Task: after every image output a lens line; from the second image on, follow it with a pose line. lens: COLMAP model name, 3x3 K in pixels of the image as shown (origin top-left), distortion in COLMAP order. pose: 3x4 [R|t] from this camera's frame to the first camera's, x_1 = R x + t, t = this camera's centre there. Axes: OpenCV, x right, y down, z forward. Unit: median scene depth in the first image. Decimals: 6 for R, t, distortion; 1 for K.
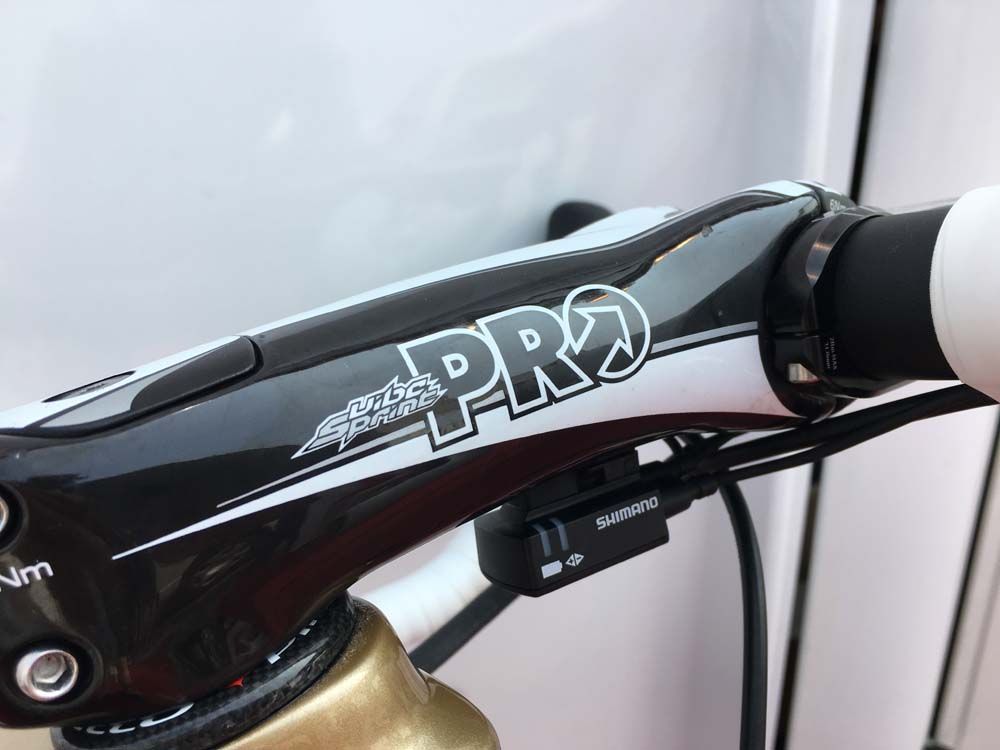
lens RADIAL K [[877.7, 0, 500.0], [0, 877.7, 375.0], [0, 0, 1]] dist [0.013688, 0.002496]
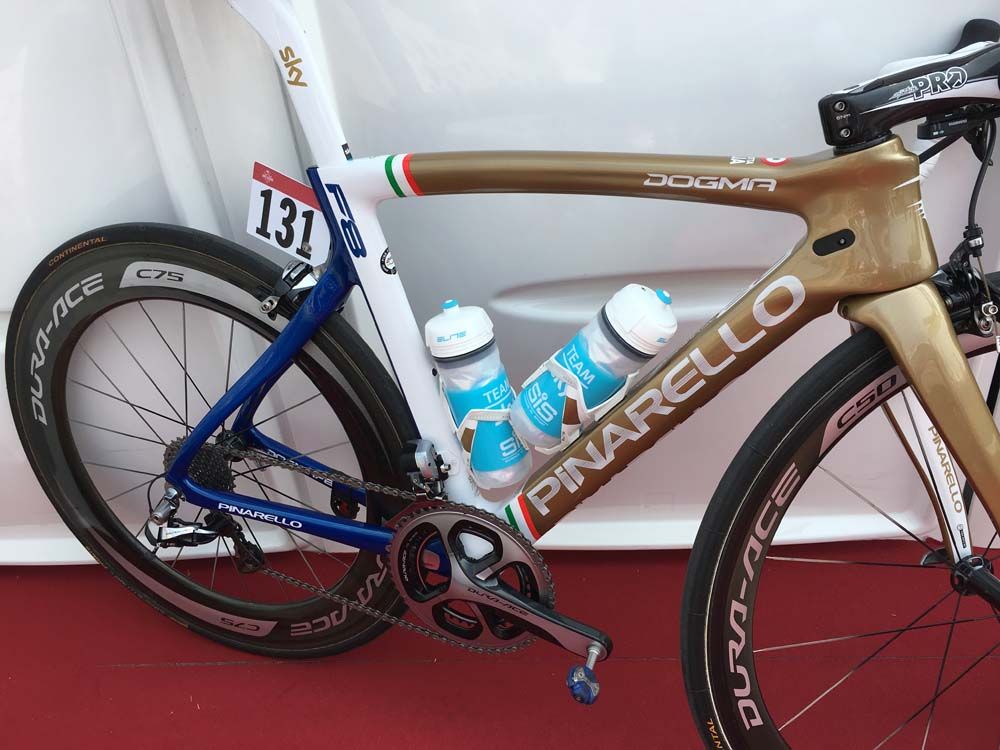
lens RADIAL K [[877.7, 0, 500.0], [0, 877.7, 375.0], [0, 0, 1]] dist [0.013688, 0.002496]
pose [[0.910253, 0.121525, -0.395816, -0.041627], [-0.025321, 0.970507, 0.239738, 0.470008], [0.413276, -0.208199, 0.886485, -5.006351]]
